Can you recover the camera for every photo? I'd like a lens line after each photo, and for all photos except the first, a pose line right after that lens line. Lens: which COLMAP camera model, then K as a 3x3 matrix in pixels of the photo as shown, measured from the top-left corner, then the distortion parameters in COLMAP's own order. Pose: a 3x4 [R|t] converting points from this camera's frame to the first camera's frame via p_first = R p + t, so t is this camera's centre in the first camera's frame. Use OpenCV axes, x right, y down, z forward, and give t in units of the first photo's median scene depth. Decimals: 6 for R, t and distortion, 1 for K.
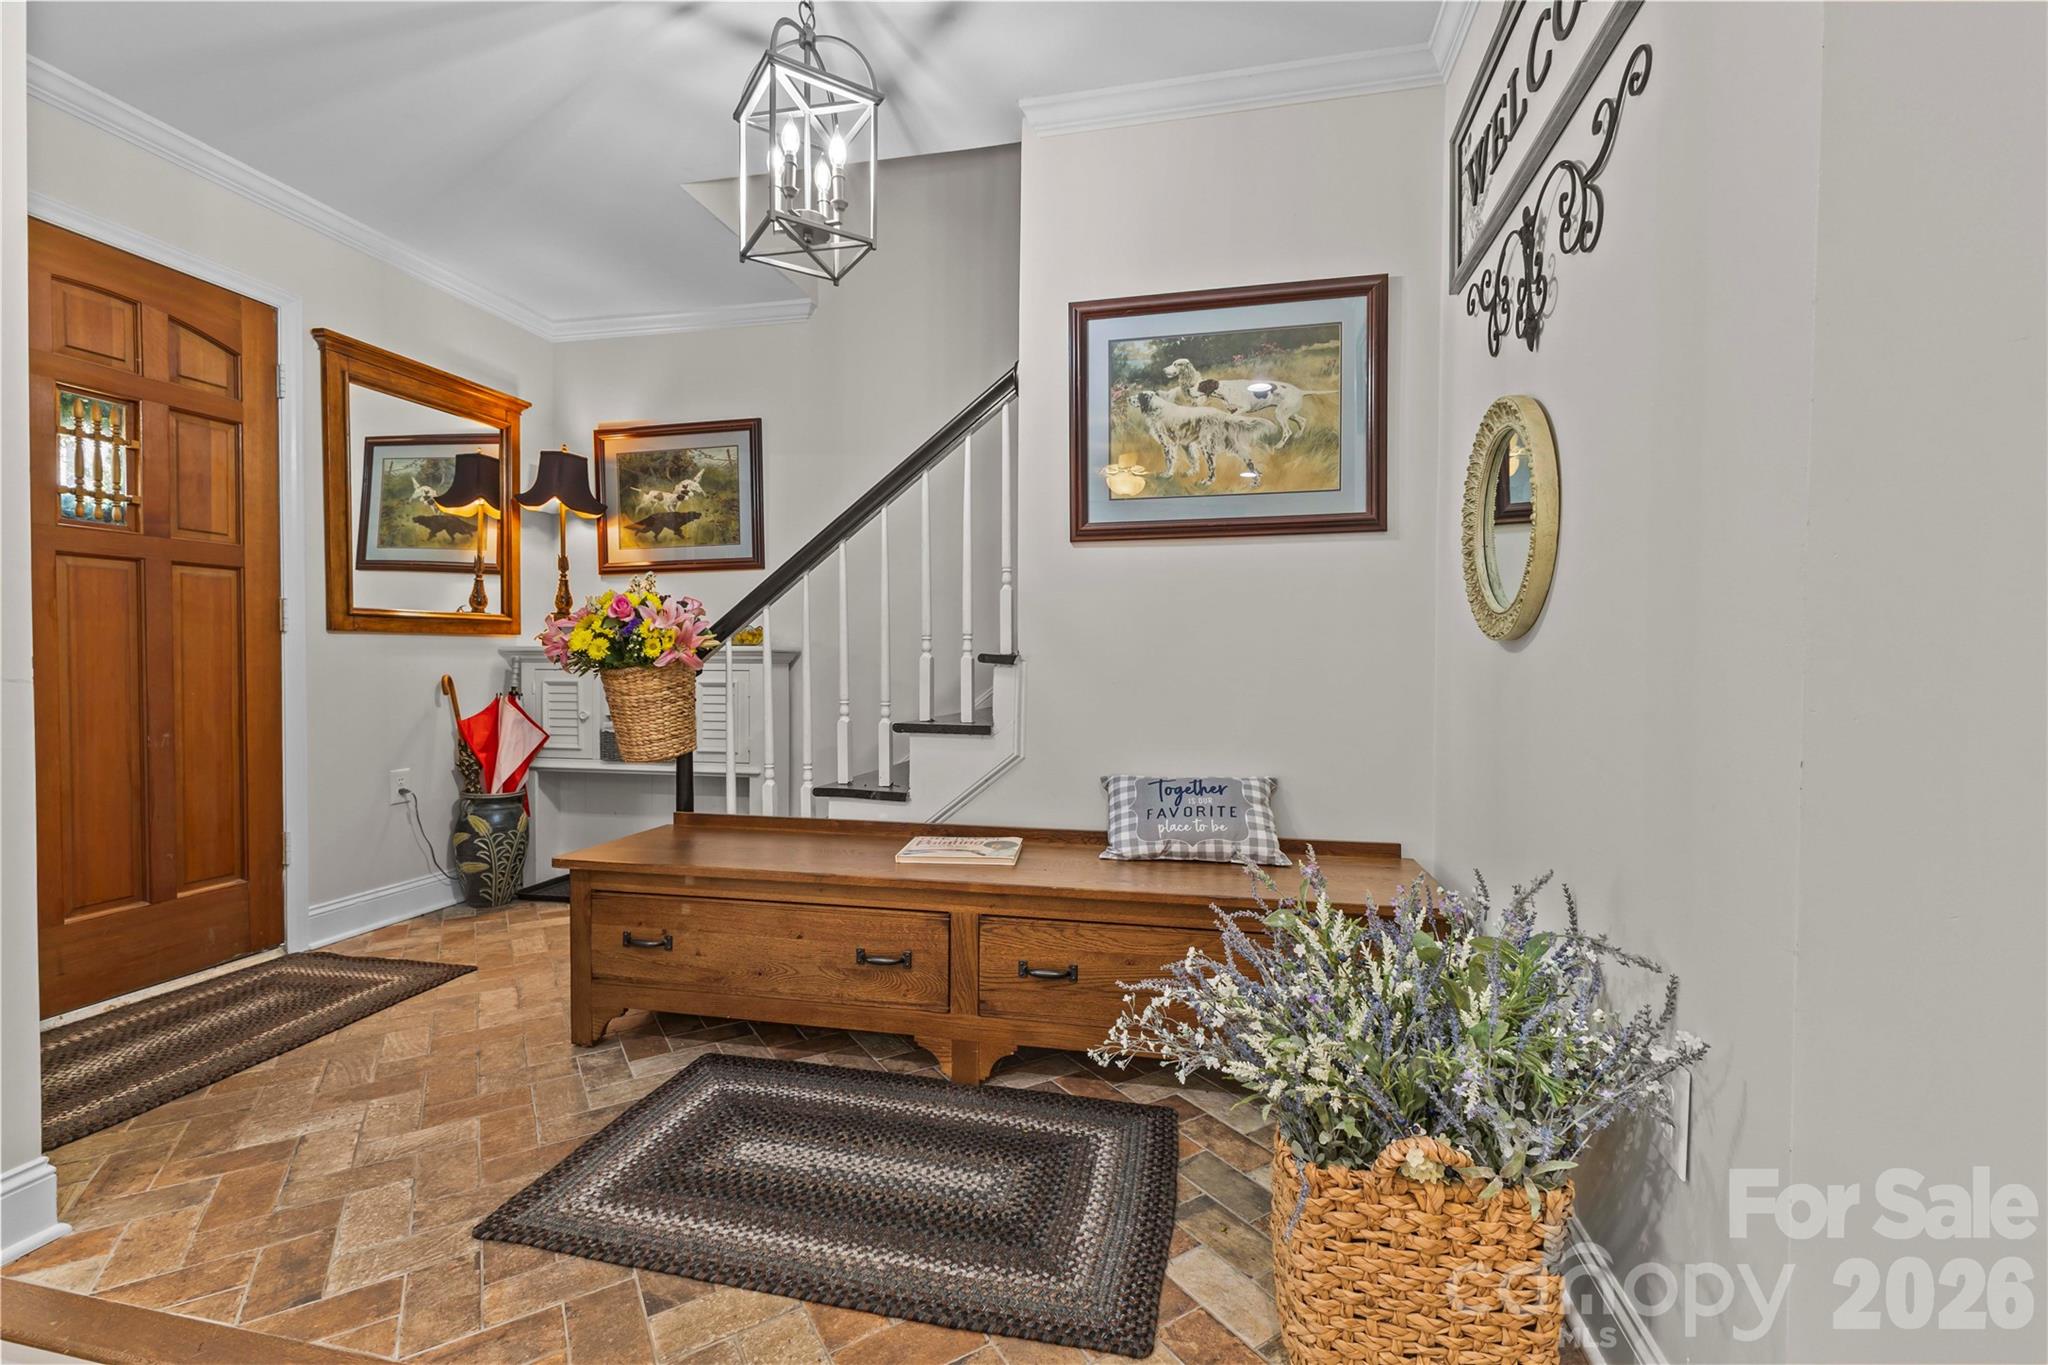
lens RADIAL K [[887.5, 0, 1025.9], [0, 887.5, 677.4], [0, 0, 1]] dist [0.012511, 0.000425]
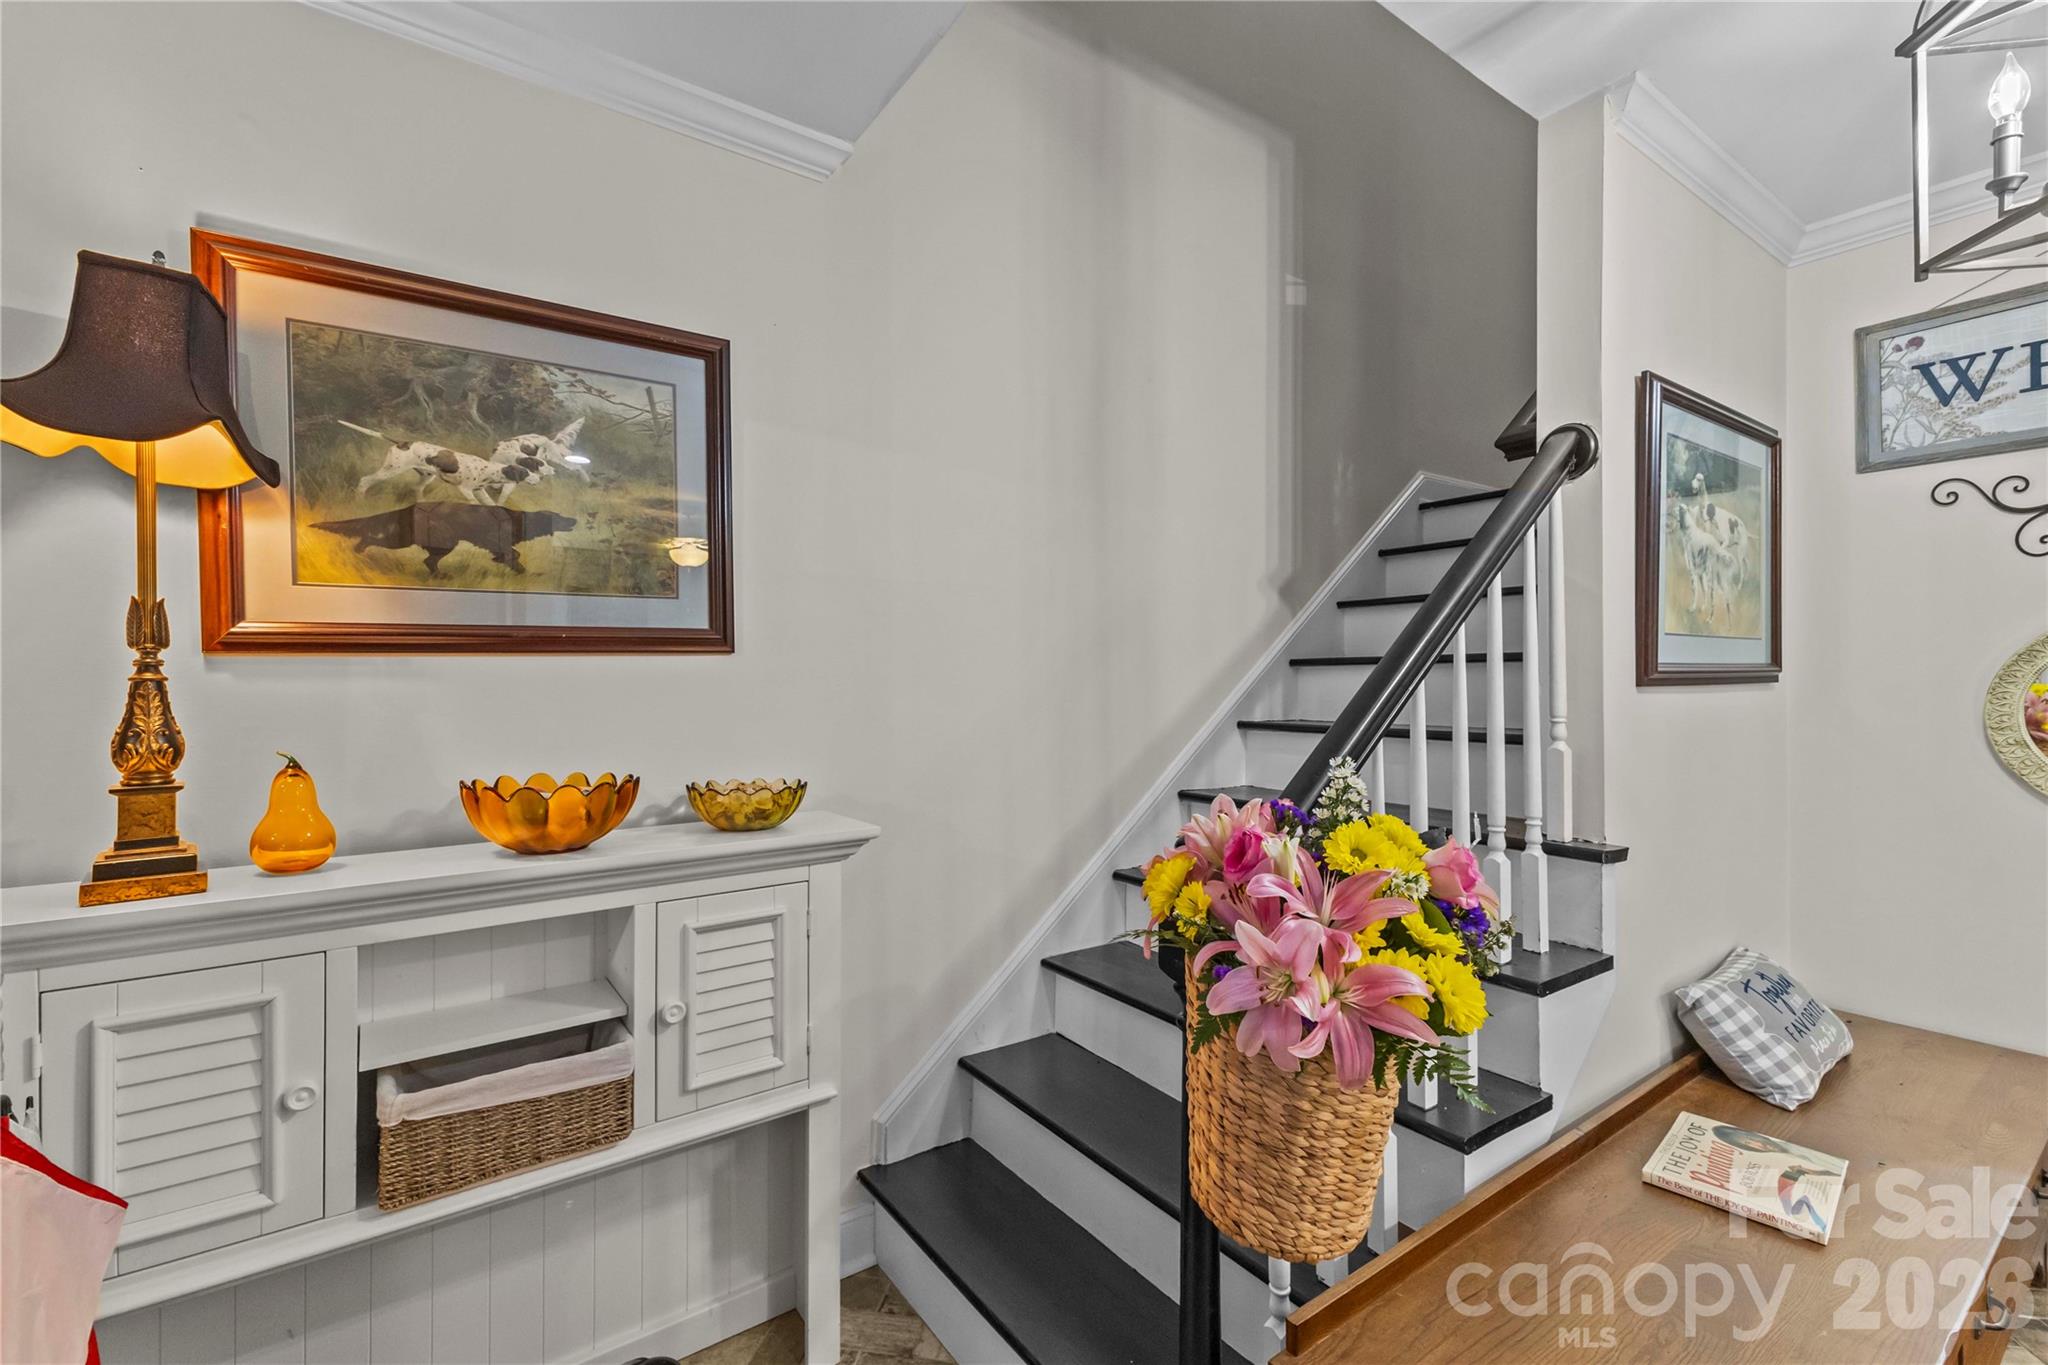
lens RADIAL K [[887.5, 0, 1022.3], [0, 887.5, 677.1], [0, 0, 1]] dist [0.012511, 0.000425]
pose [[0.672844, -0.002634, 0.739780, -0.538749], [0.014468, 0.999849, -0.009599, -0.101222], [-0.739643, 0.017162, 0.672781, 0.552910]]
